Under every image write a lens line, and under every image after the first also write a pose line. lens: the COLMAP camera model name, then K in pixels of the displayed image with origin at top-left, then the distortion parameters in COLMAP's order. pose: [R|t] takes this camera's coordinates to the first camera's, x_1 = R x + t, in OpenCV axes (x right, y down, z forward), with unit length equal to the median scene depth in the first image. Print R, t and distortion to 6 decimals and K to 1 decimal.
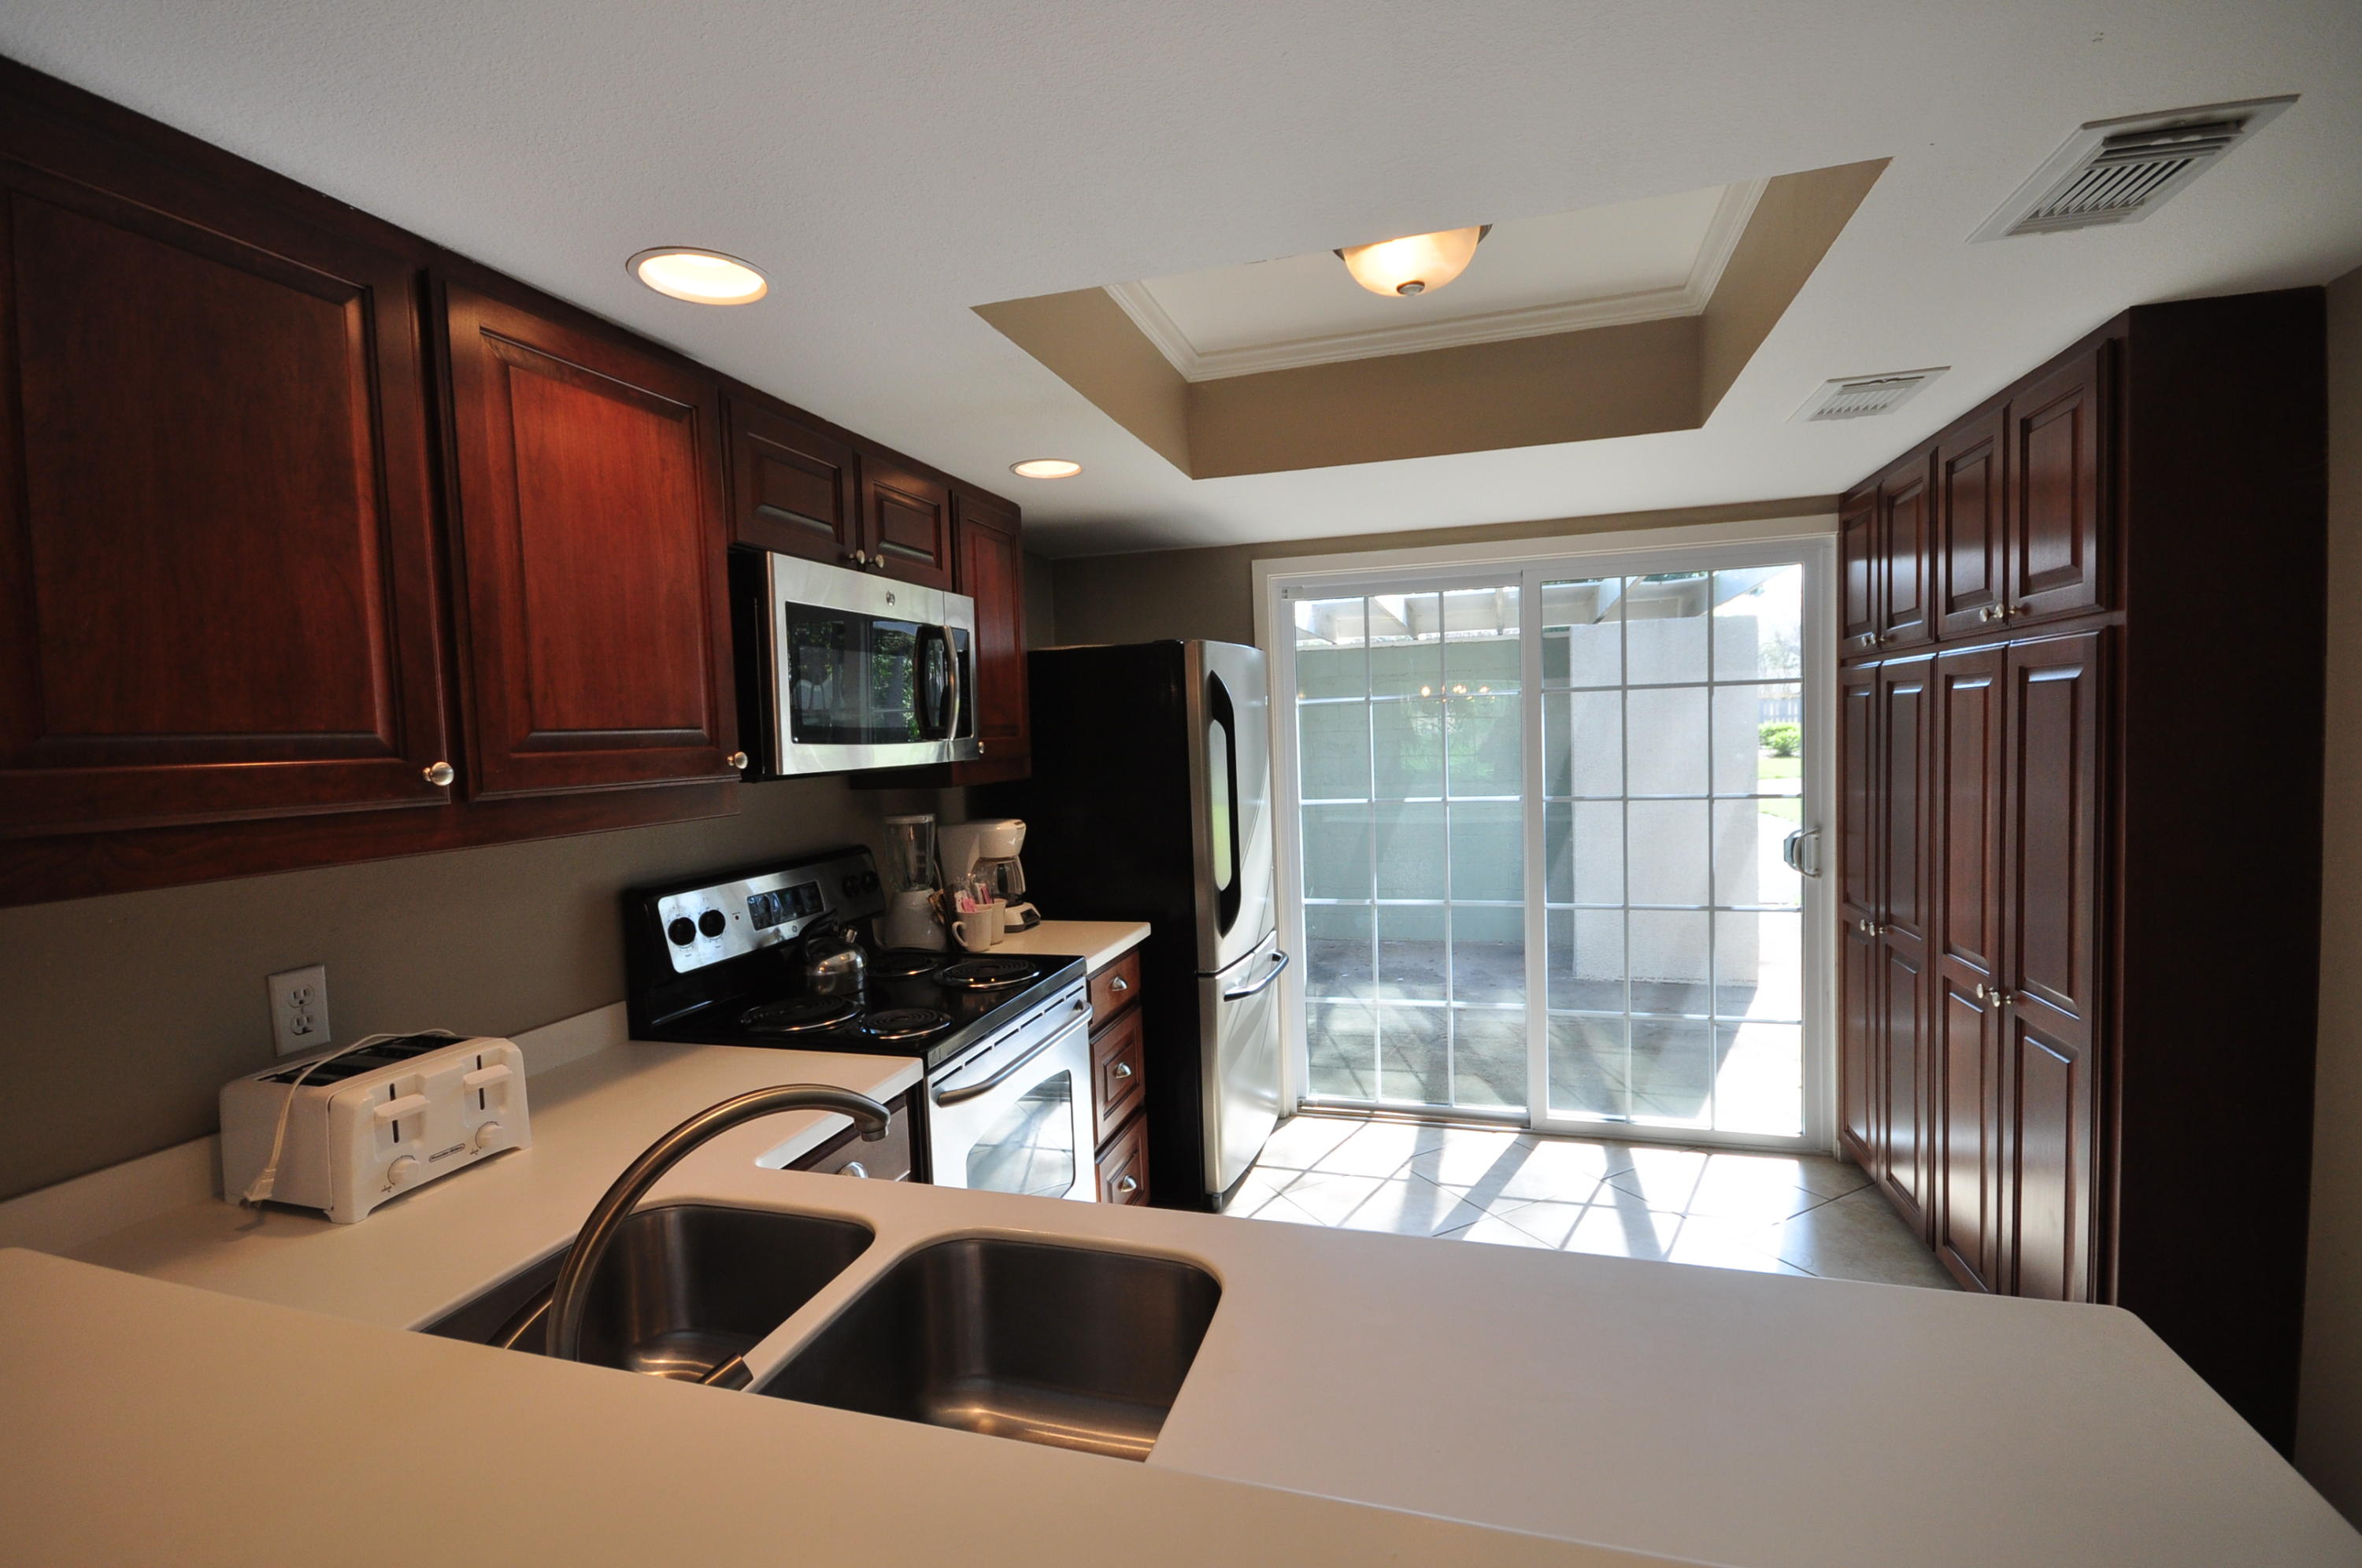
lens RADIAL K [[1037.2, 0, 1181.0], [0, 1037.2, 784.0], [0, 0, 1]] dist [0.011713, -0.012957]
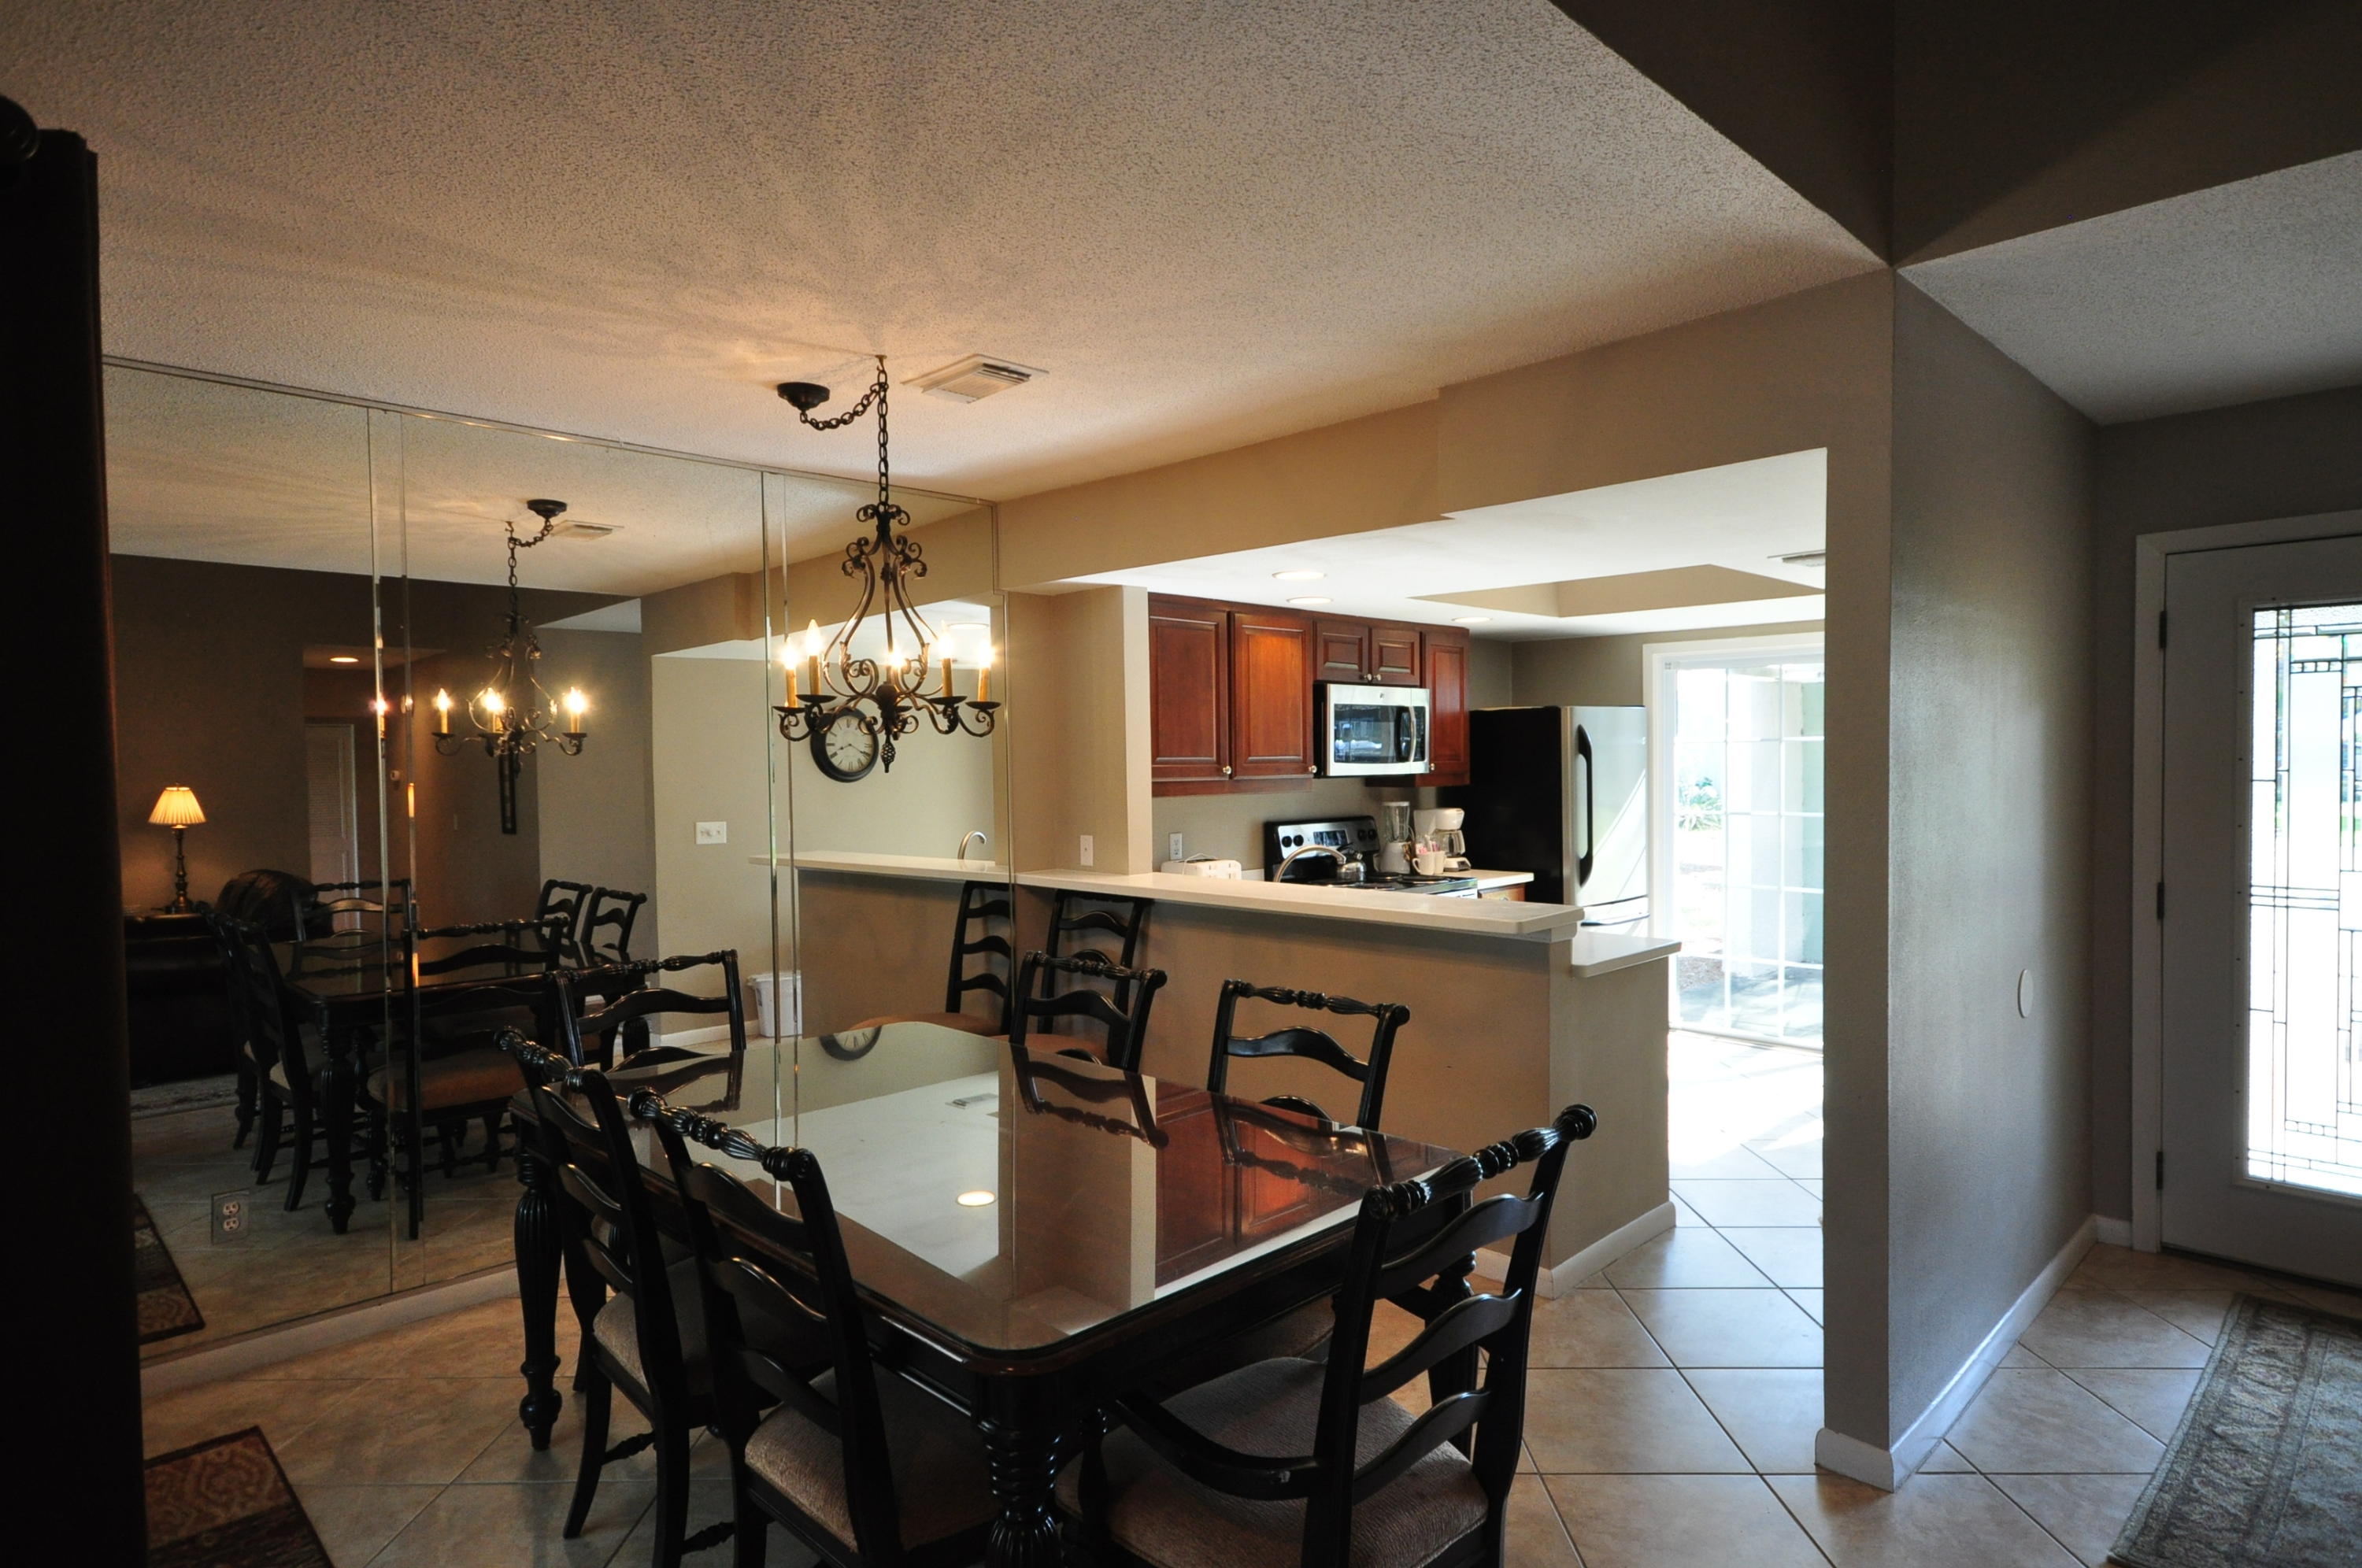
lens RADIAL K [[1282.0, 0, 1181.0], [0, 1282.0, 784.0], [0, 0, 1]] dist [-0.000305, -0.000074]
pose [[0.876237, 0.040443, -0.480179, 0.521765], [-0.048461, 0.998816, -0.004307, 0.028237], [0.479437, 0.027044, 0.877160, -1.244668]]
